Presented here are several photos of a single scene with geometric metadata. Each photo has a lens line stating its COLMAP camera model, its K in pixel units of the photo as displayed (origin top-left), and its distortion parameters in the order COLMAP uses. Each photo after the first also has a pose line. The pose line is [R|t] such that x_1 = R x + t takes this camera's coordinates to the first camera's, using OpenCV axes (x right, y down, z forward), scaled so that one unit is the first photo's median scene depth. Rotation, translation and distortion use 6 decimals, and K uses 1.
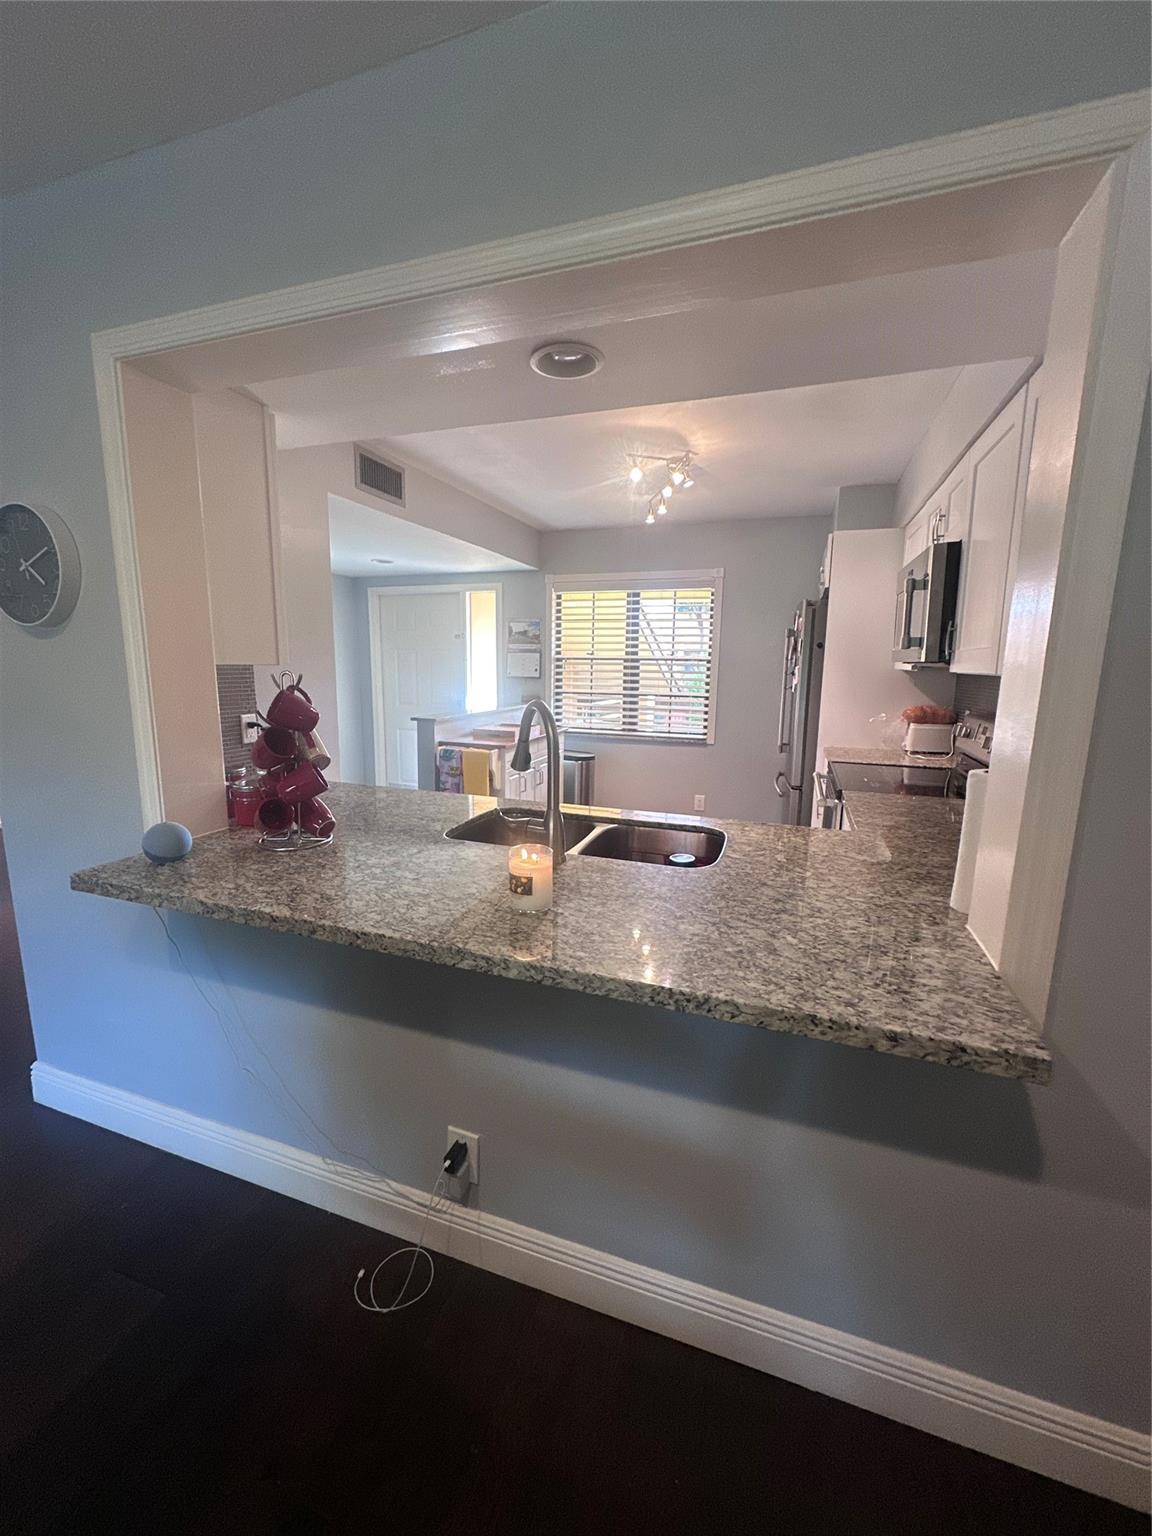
lens RADIAL K [[596.8, 0, 576.1], [0, 596.8, 762.2], [0, 0, 1]] dist [0.000264, 0.000058]
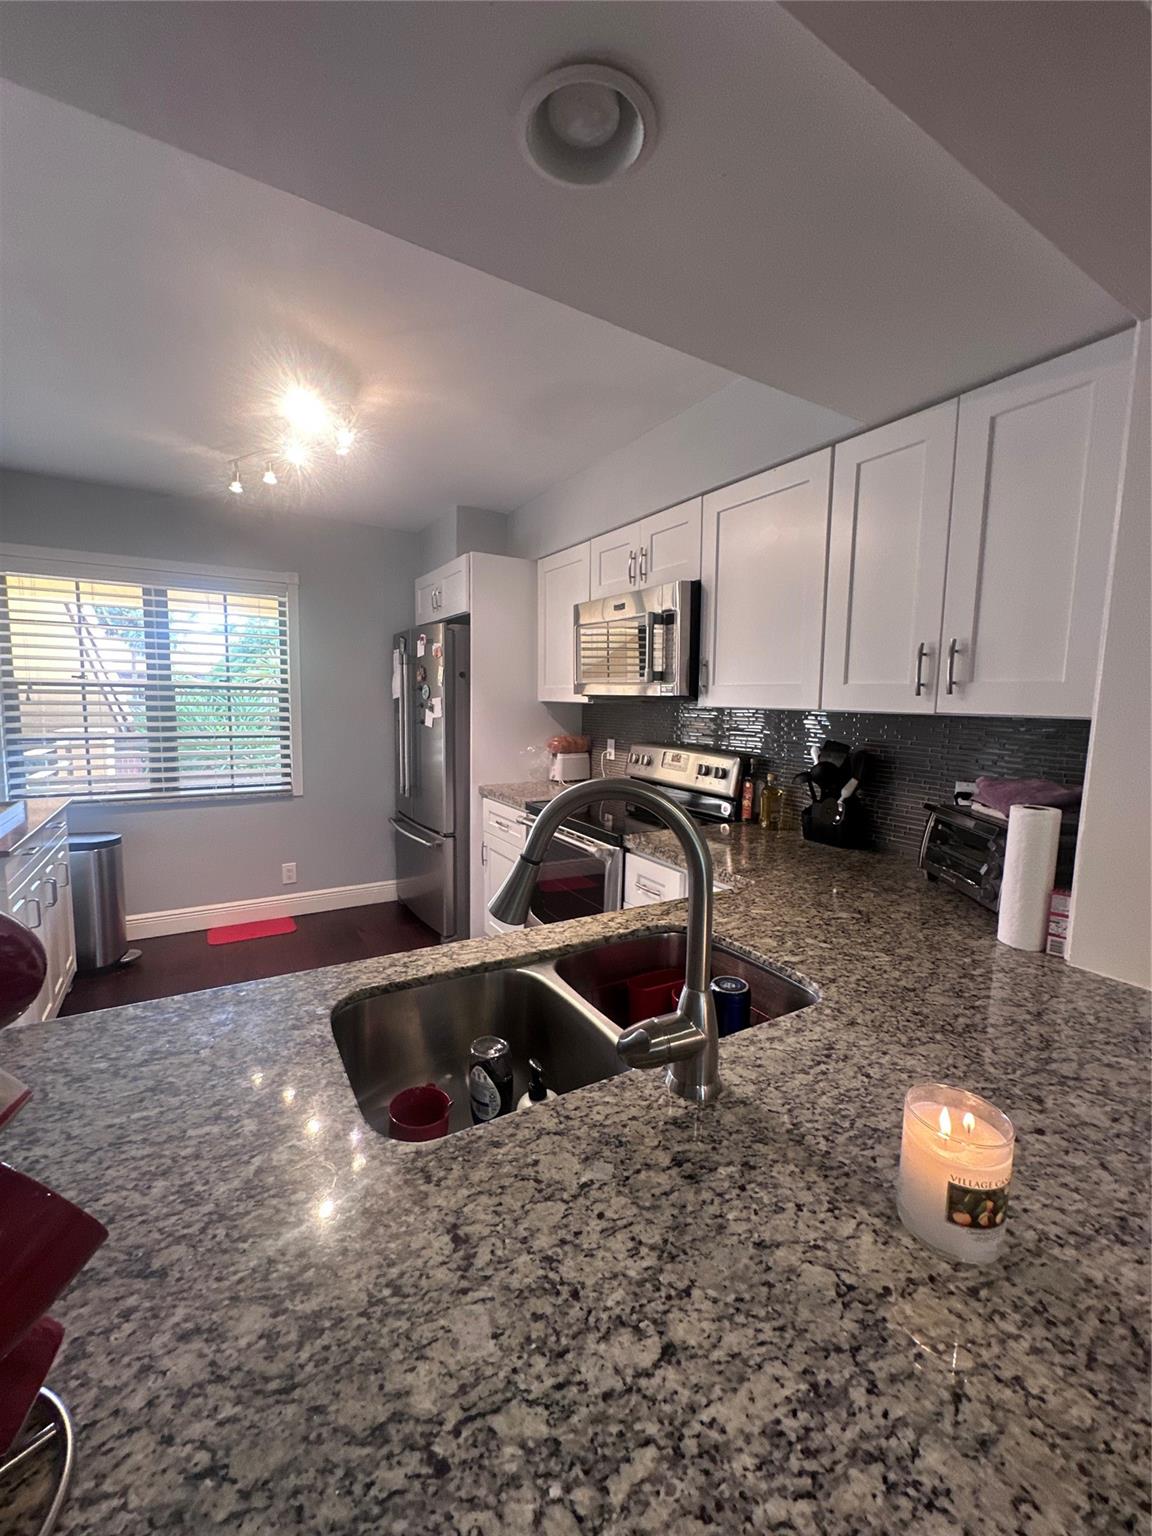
lens RADIAL K [[606.9, 0, 576.0], [0, 606.9, 768.0], [0, 0, 1]] dist [0.000603, 0.000237]
pose [[0.647597, -0.088154, 0.756866, -0.246462], [0.116347, 0.993078, 0.016116, -0.065971], [-0.753048, 0.077623, 0.653371, 0.366081]]
